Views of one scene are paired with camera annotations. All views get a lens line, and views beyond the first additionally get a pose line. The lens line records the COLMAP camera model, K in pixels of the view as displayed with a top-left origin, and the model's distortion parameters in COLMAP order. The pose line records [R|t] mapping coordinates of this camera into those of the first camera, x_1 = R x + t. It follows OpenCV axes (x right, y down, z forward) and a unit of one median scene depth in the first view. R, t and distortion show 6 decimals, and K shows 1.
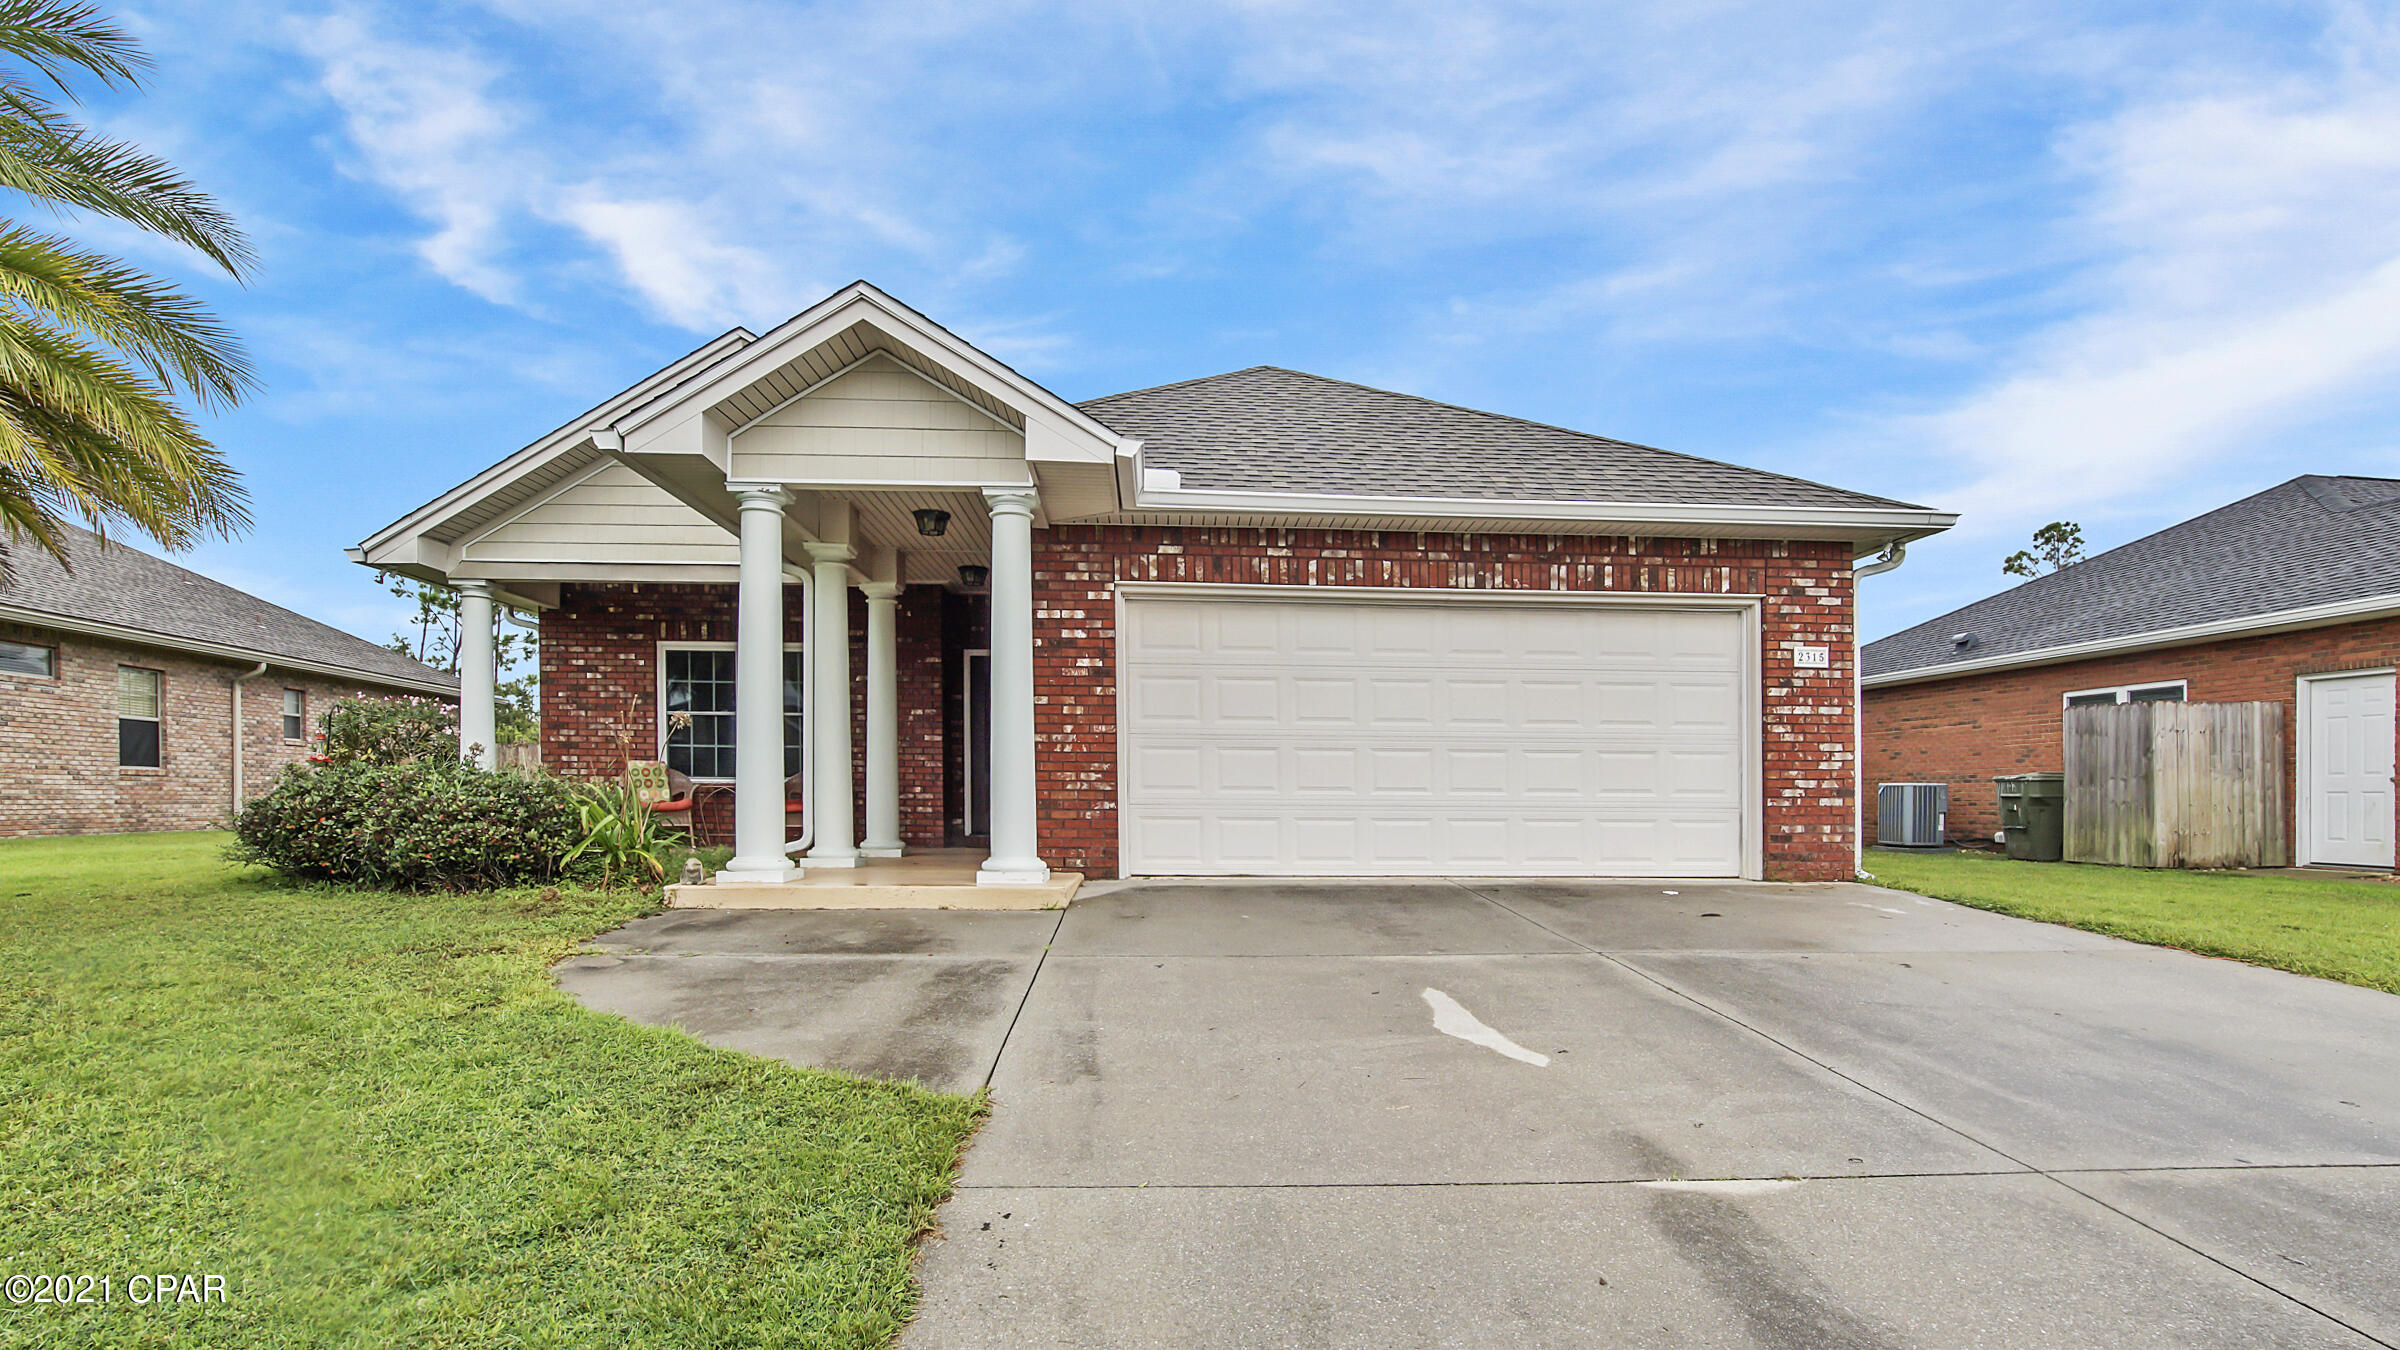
lens RADIAL K [[1177.1, 0, 1191.2], [0, 1177.1, 686.0], [0, 0, 1]] dist [-0.014675, -0.000404]
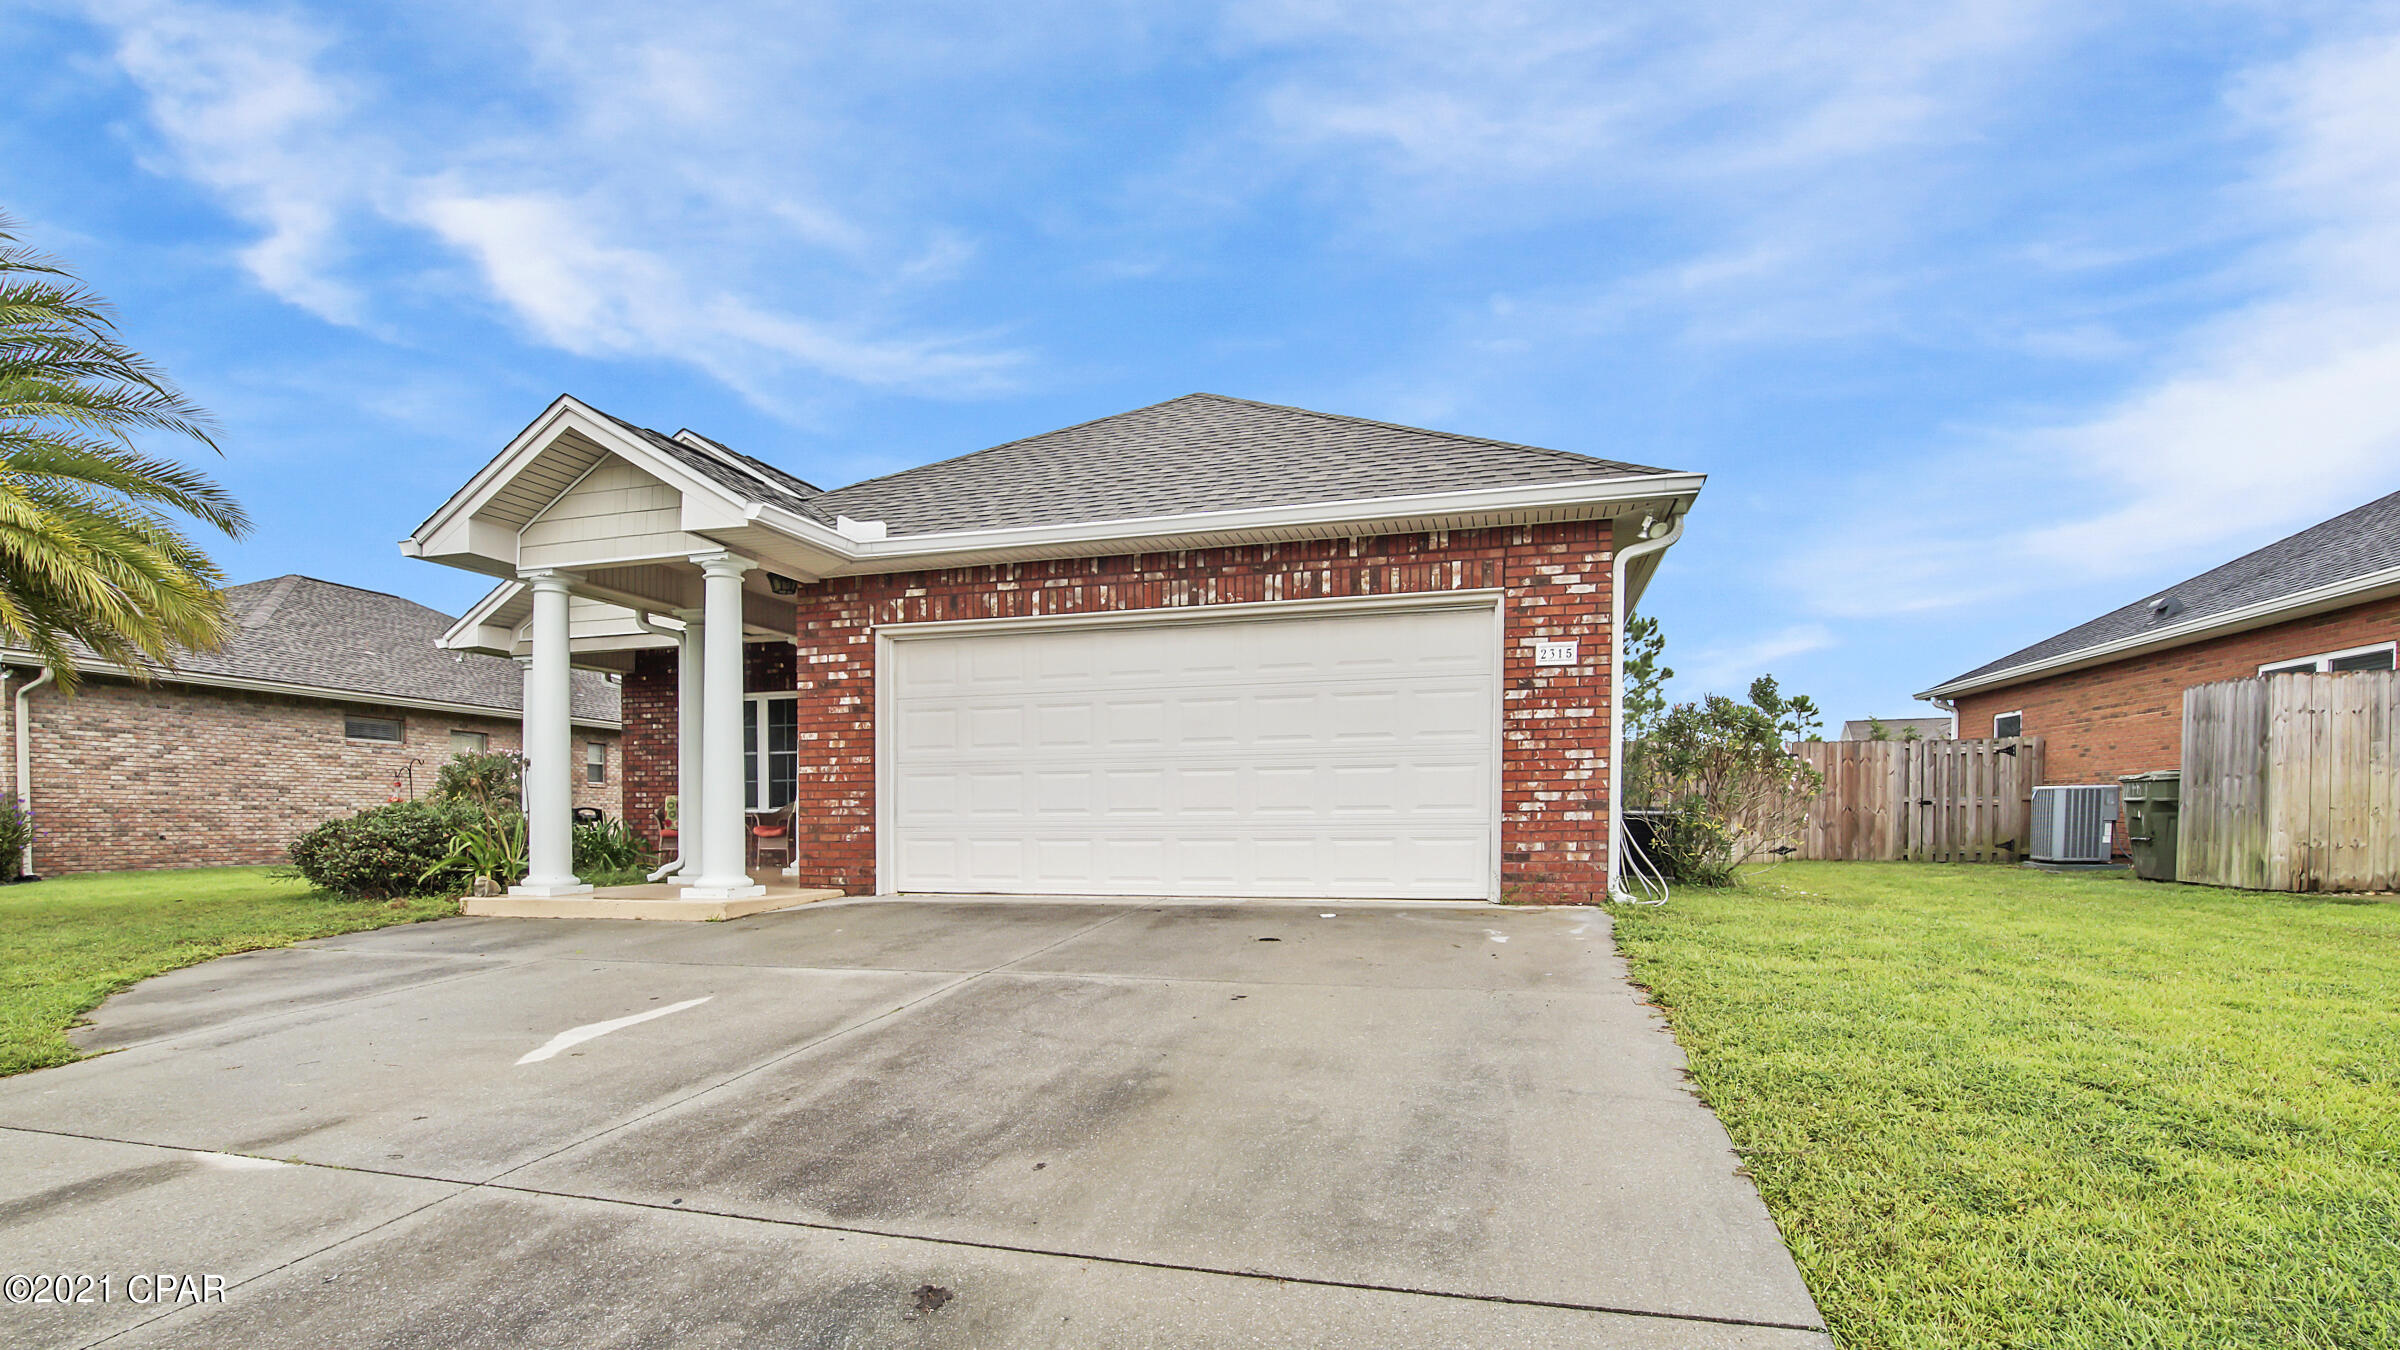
lens RADIAL K [[1126.3, 0, 1146.7], [0, 1126.3, 736.3], [0, 0, 1]] dist [-0.024370, 0.001014]
pose [[0.941288, -0.039354, -0.335302, 0.519903], [0.047409, 0.998749, 0.015869, 0.009820], [0.334258, -0.030834, 0.941977, 0.092098]]
